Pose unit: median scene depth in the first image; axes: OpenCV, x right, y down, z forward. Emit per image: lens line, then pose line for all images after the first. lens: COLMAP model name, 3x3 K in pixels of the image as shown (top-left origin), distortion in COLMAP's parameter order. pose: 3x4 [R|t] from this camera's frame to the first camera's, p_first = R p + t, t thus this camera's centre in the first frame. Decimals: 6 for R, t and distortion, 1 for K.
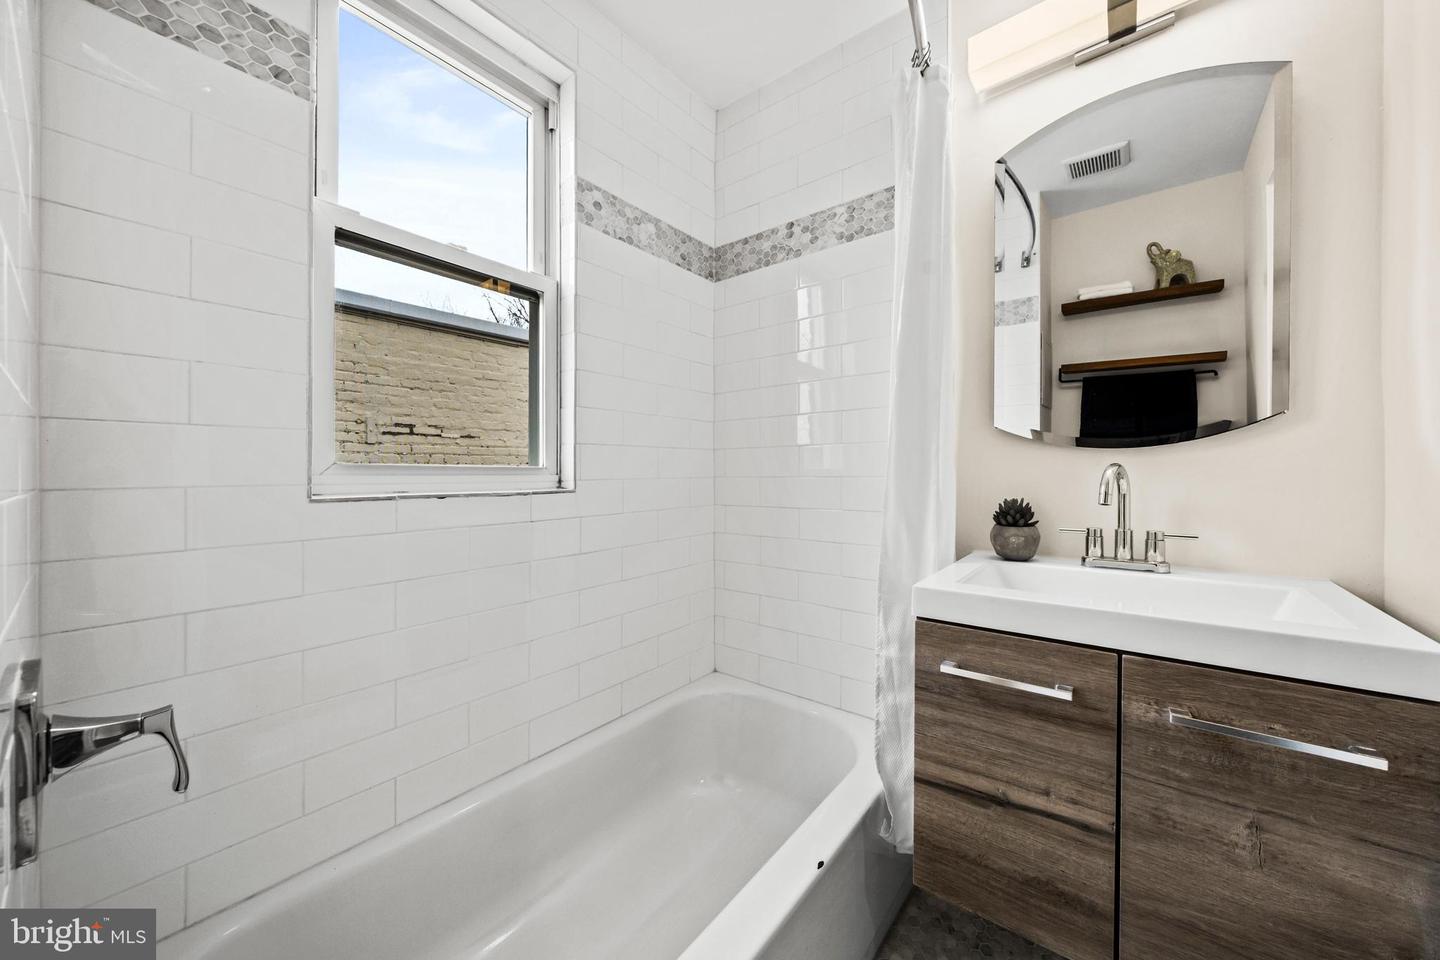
lens RADIAL K [[508.5, 0, 721.9], [0, 508.5, 463.0], [0, 0, 1]] dist [-0.001574, -0.000212]
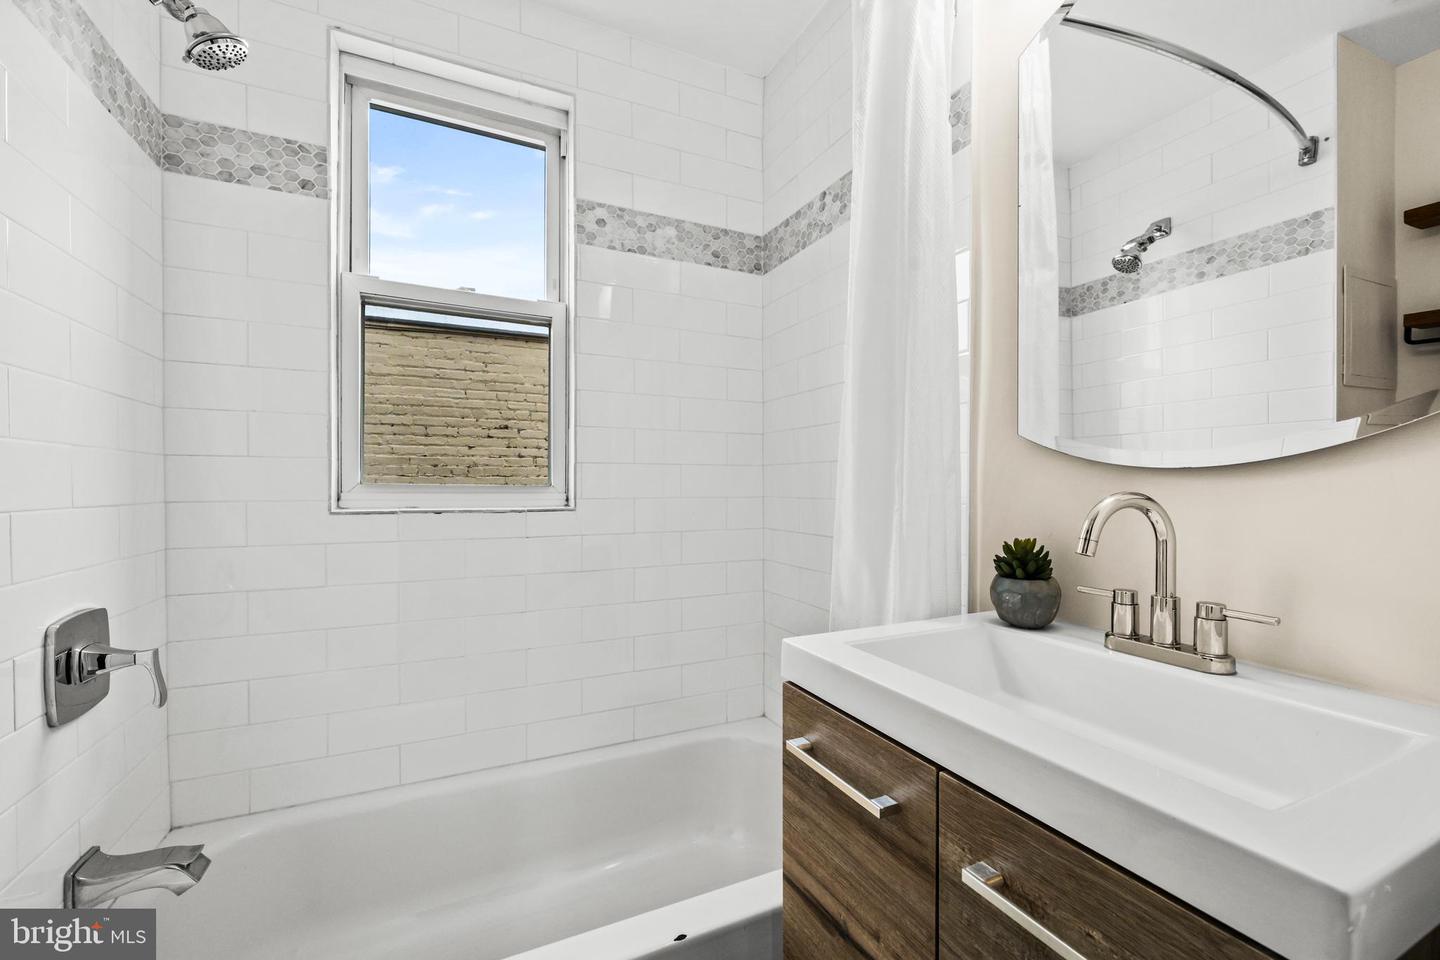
lens RADIAL K [[579.4, 0, 720.0], [0, 579.4, 480.0], [0, 0, 1]] dist [-0.001411, -0.000397]
pose [[0.895684, 0.005091, -0.444662, 0.464797], [0.000216, 0.999929, 0.011882, -0.016888], [0.444692, -0.010738, 0.895619, 0.084361]]
